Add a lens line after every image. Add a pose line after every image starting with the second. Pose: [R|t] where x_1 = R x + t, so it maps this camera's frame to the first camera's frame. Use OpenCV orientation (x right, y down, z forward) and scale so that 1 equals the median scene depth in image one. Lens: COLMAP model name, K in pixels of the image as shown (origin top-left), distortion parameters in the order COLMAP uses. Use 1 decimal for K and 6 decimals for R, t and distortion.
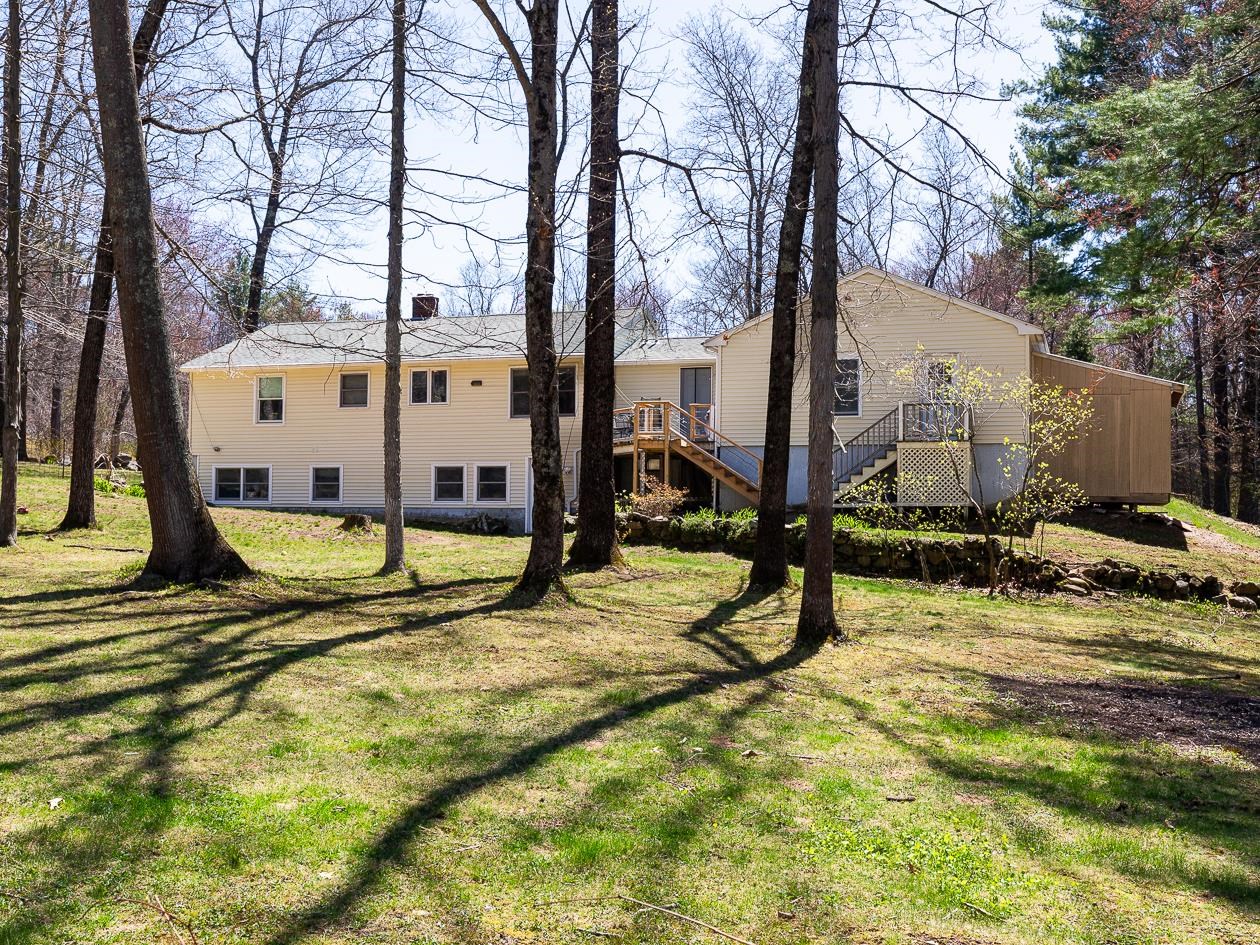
lens RADIAL K [[1237.9, 0, 629.9], [0, 1237.9, 472.1], [0, 0, 1]] dist [-0.005226, 0.000000]
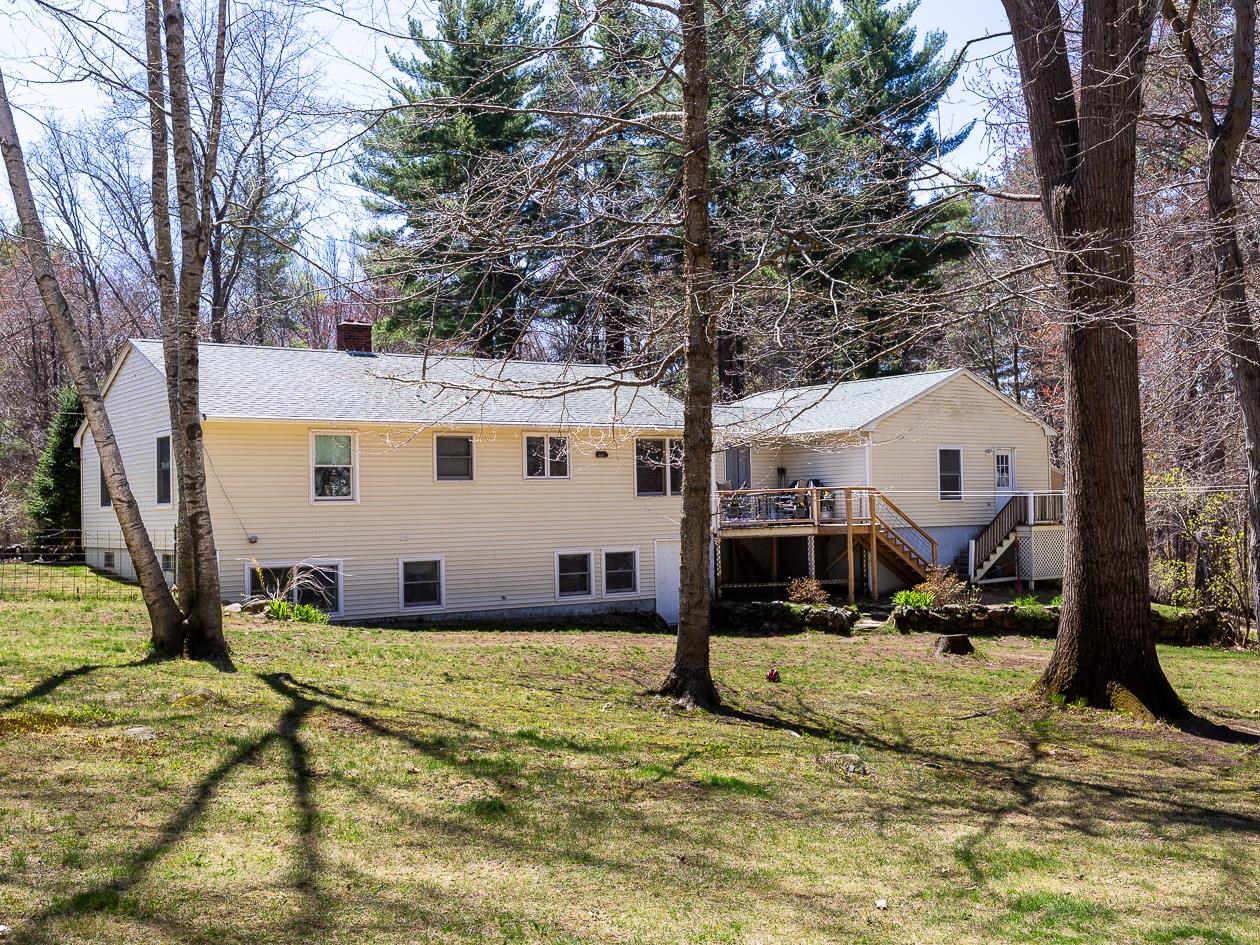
lens RADIAL K [[1237.9, 0, 629.7], [0, 1237.9, 475.0], [0, 0, 1]] dist [-0.005226, 0.000000]
pose [[0.670742, 0.004569, 0.741677, -0.735345], [-0.002534, 0.999989, -0.003870, -0.054468], [-0.741687, 0.000716, 0.670746, 0.419084]]
